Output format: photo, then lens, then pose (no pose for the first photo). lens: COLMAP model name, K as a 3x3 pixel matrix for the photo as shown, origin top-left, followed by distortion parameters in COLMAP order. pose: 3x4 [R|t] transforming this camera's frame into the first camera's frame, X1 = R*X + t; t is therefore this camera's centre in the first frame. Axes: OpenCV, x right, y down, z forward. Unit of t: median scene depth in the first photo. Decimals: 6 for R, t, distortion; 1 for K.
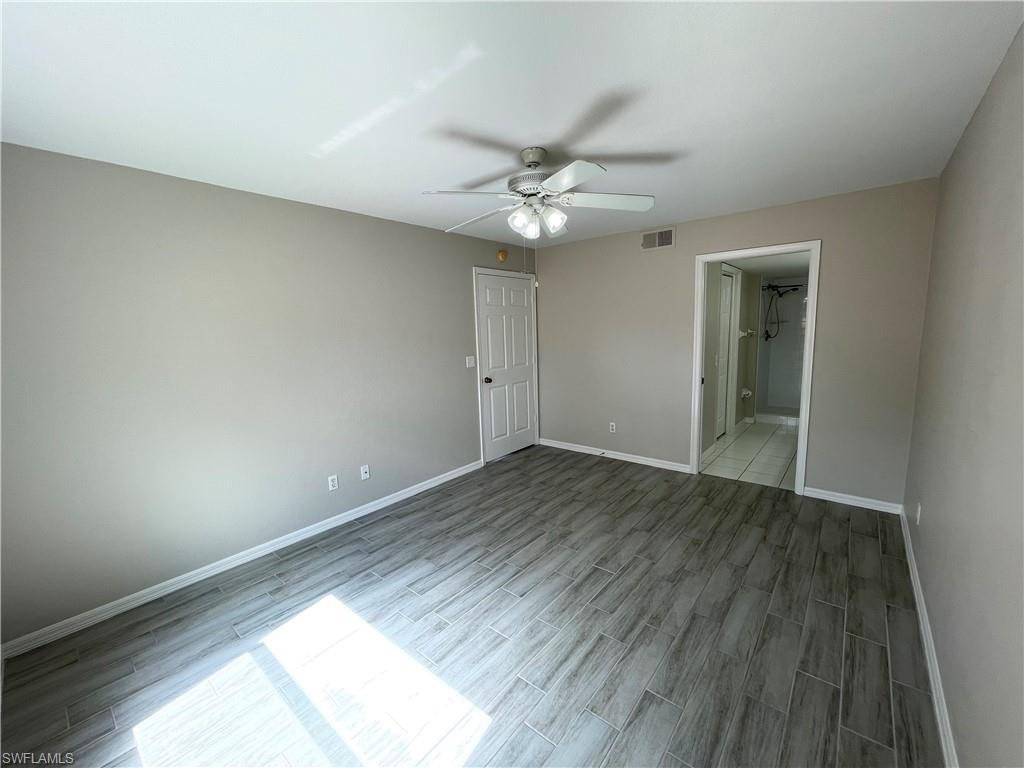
lens RADIAL K [[412.5, 0, 508.8], [0, 412.5, 385.8], [0, 0, 1]] dist [-0.004849, 0.000700]
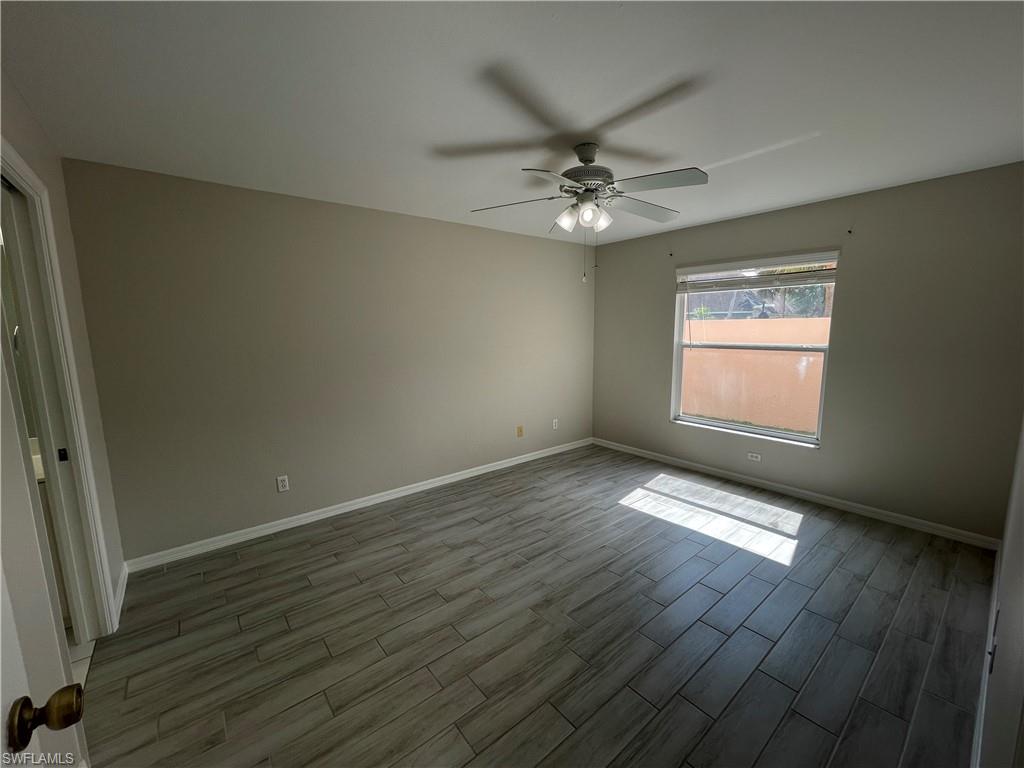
lens RADIAL K [[412.5, 0, 508.8], [0, 412.5, 385.8], [0, 0, 1]] dist [-0.004849, 0.000700]
pose [[-0.980290, 0.018605, 0.196684, 0.049940], [0.072833, 0.959466, 0.272250, -0.246400], [-0.183647, 0.281209, -0.941911, 1.779340]]
